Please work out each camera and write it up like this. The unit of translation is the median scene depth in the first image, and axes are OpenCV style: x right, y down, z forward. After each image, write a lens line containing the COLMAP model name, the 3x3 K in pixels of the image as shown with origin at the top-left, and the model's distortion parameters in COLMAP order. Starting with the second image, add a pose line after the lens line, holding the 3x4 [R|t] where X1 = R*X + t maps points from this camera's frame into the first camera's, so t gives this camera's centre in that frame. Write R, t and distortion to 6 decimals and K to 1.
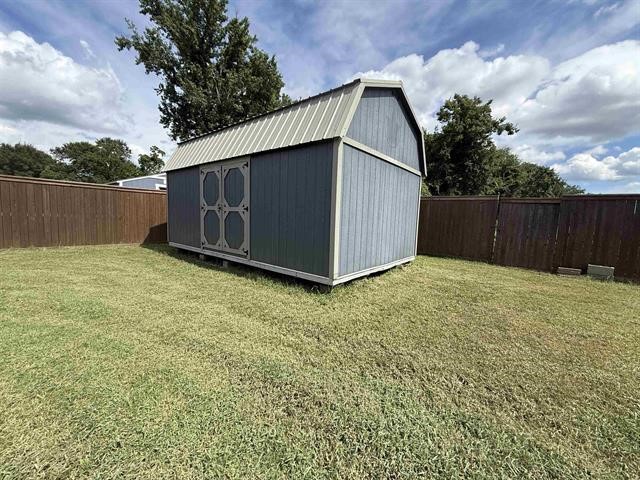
lens RADIAL K [[254.9, 0, 325.0], [0, 254.9, 239.1], [0, 0, 1]] dist [-0.001850, -0.000060]
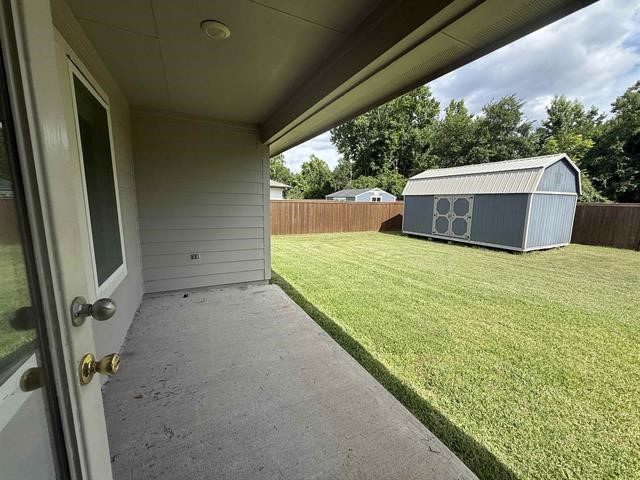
lens RADIAL K [[254.9, 0, 318.2], [0, 254.9, 238.4], [0, 0, 1]] dist [-0.001850, -0.000060]
pose [[0.900029, 0.036503, -0.434298, -0.346001], [-0.015696, 0.998555, 0.051400, -0.019714], [0.435547, -0.039444, 0.899302, -1.040592]]
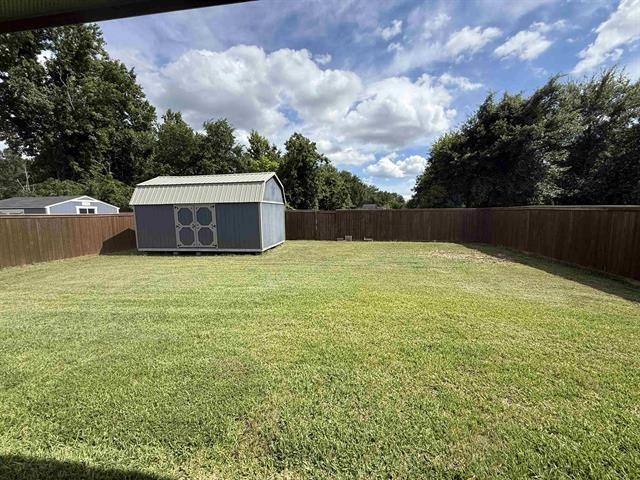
lens RADIAL K [[254.9, 0, 318.6], [0, 254.9, 239.2], [0, 0, 1]] dist [-0.001850, -0.000060]
pose [[0.867698, -0.104902, 0.485897, -0.402860], [0.092347, 0.994481, 0.049793, -0.021153], [-0.488439, 0.001666, 0.872596, -0.924836]]
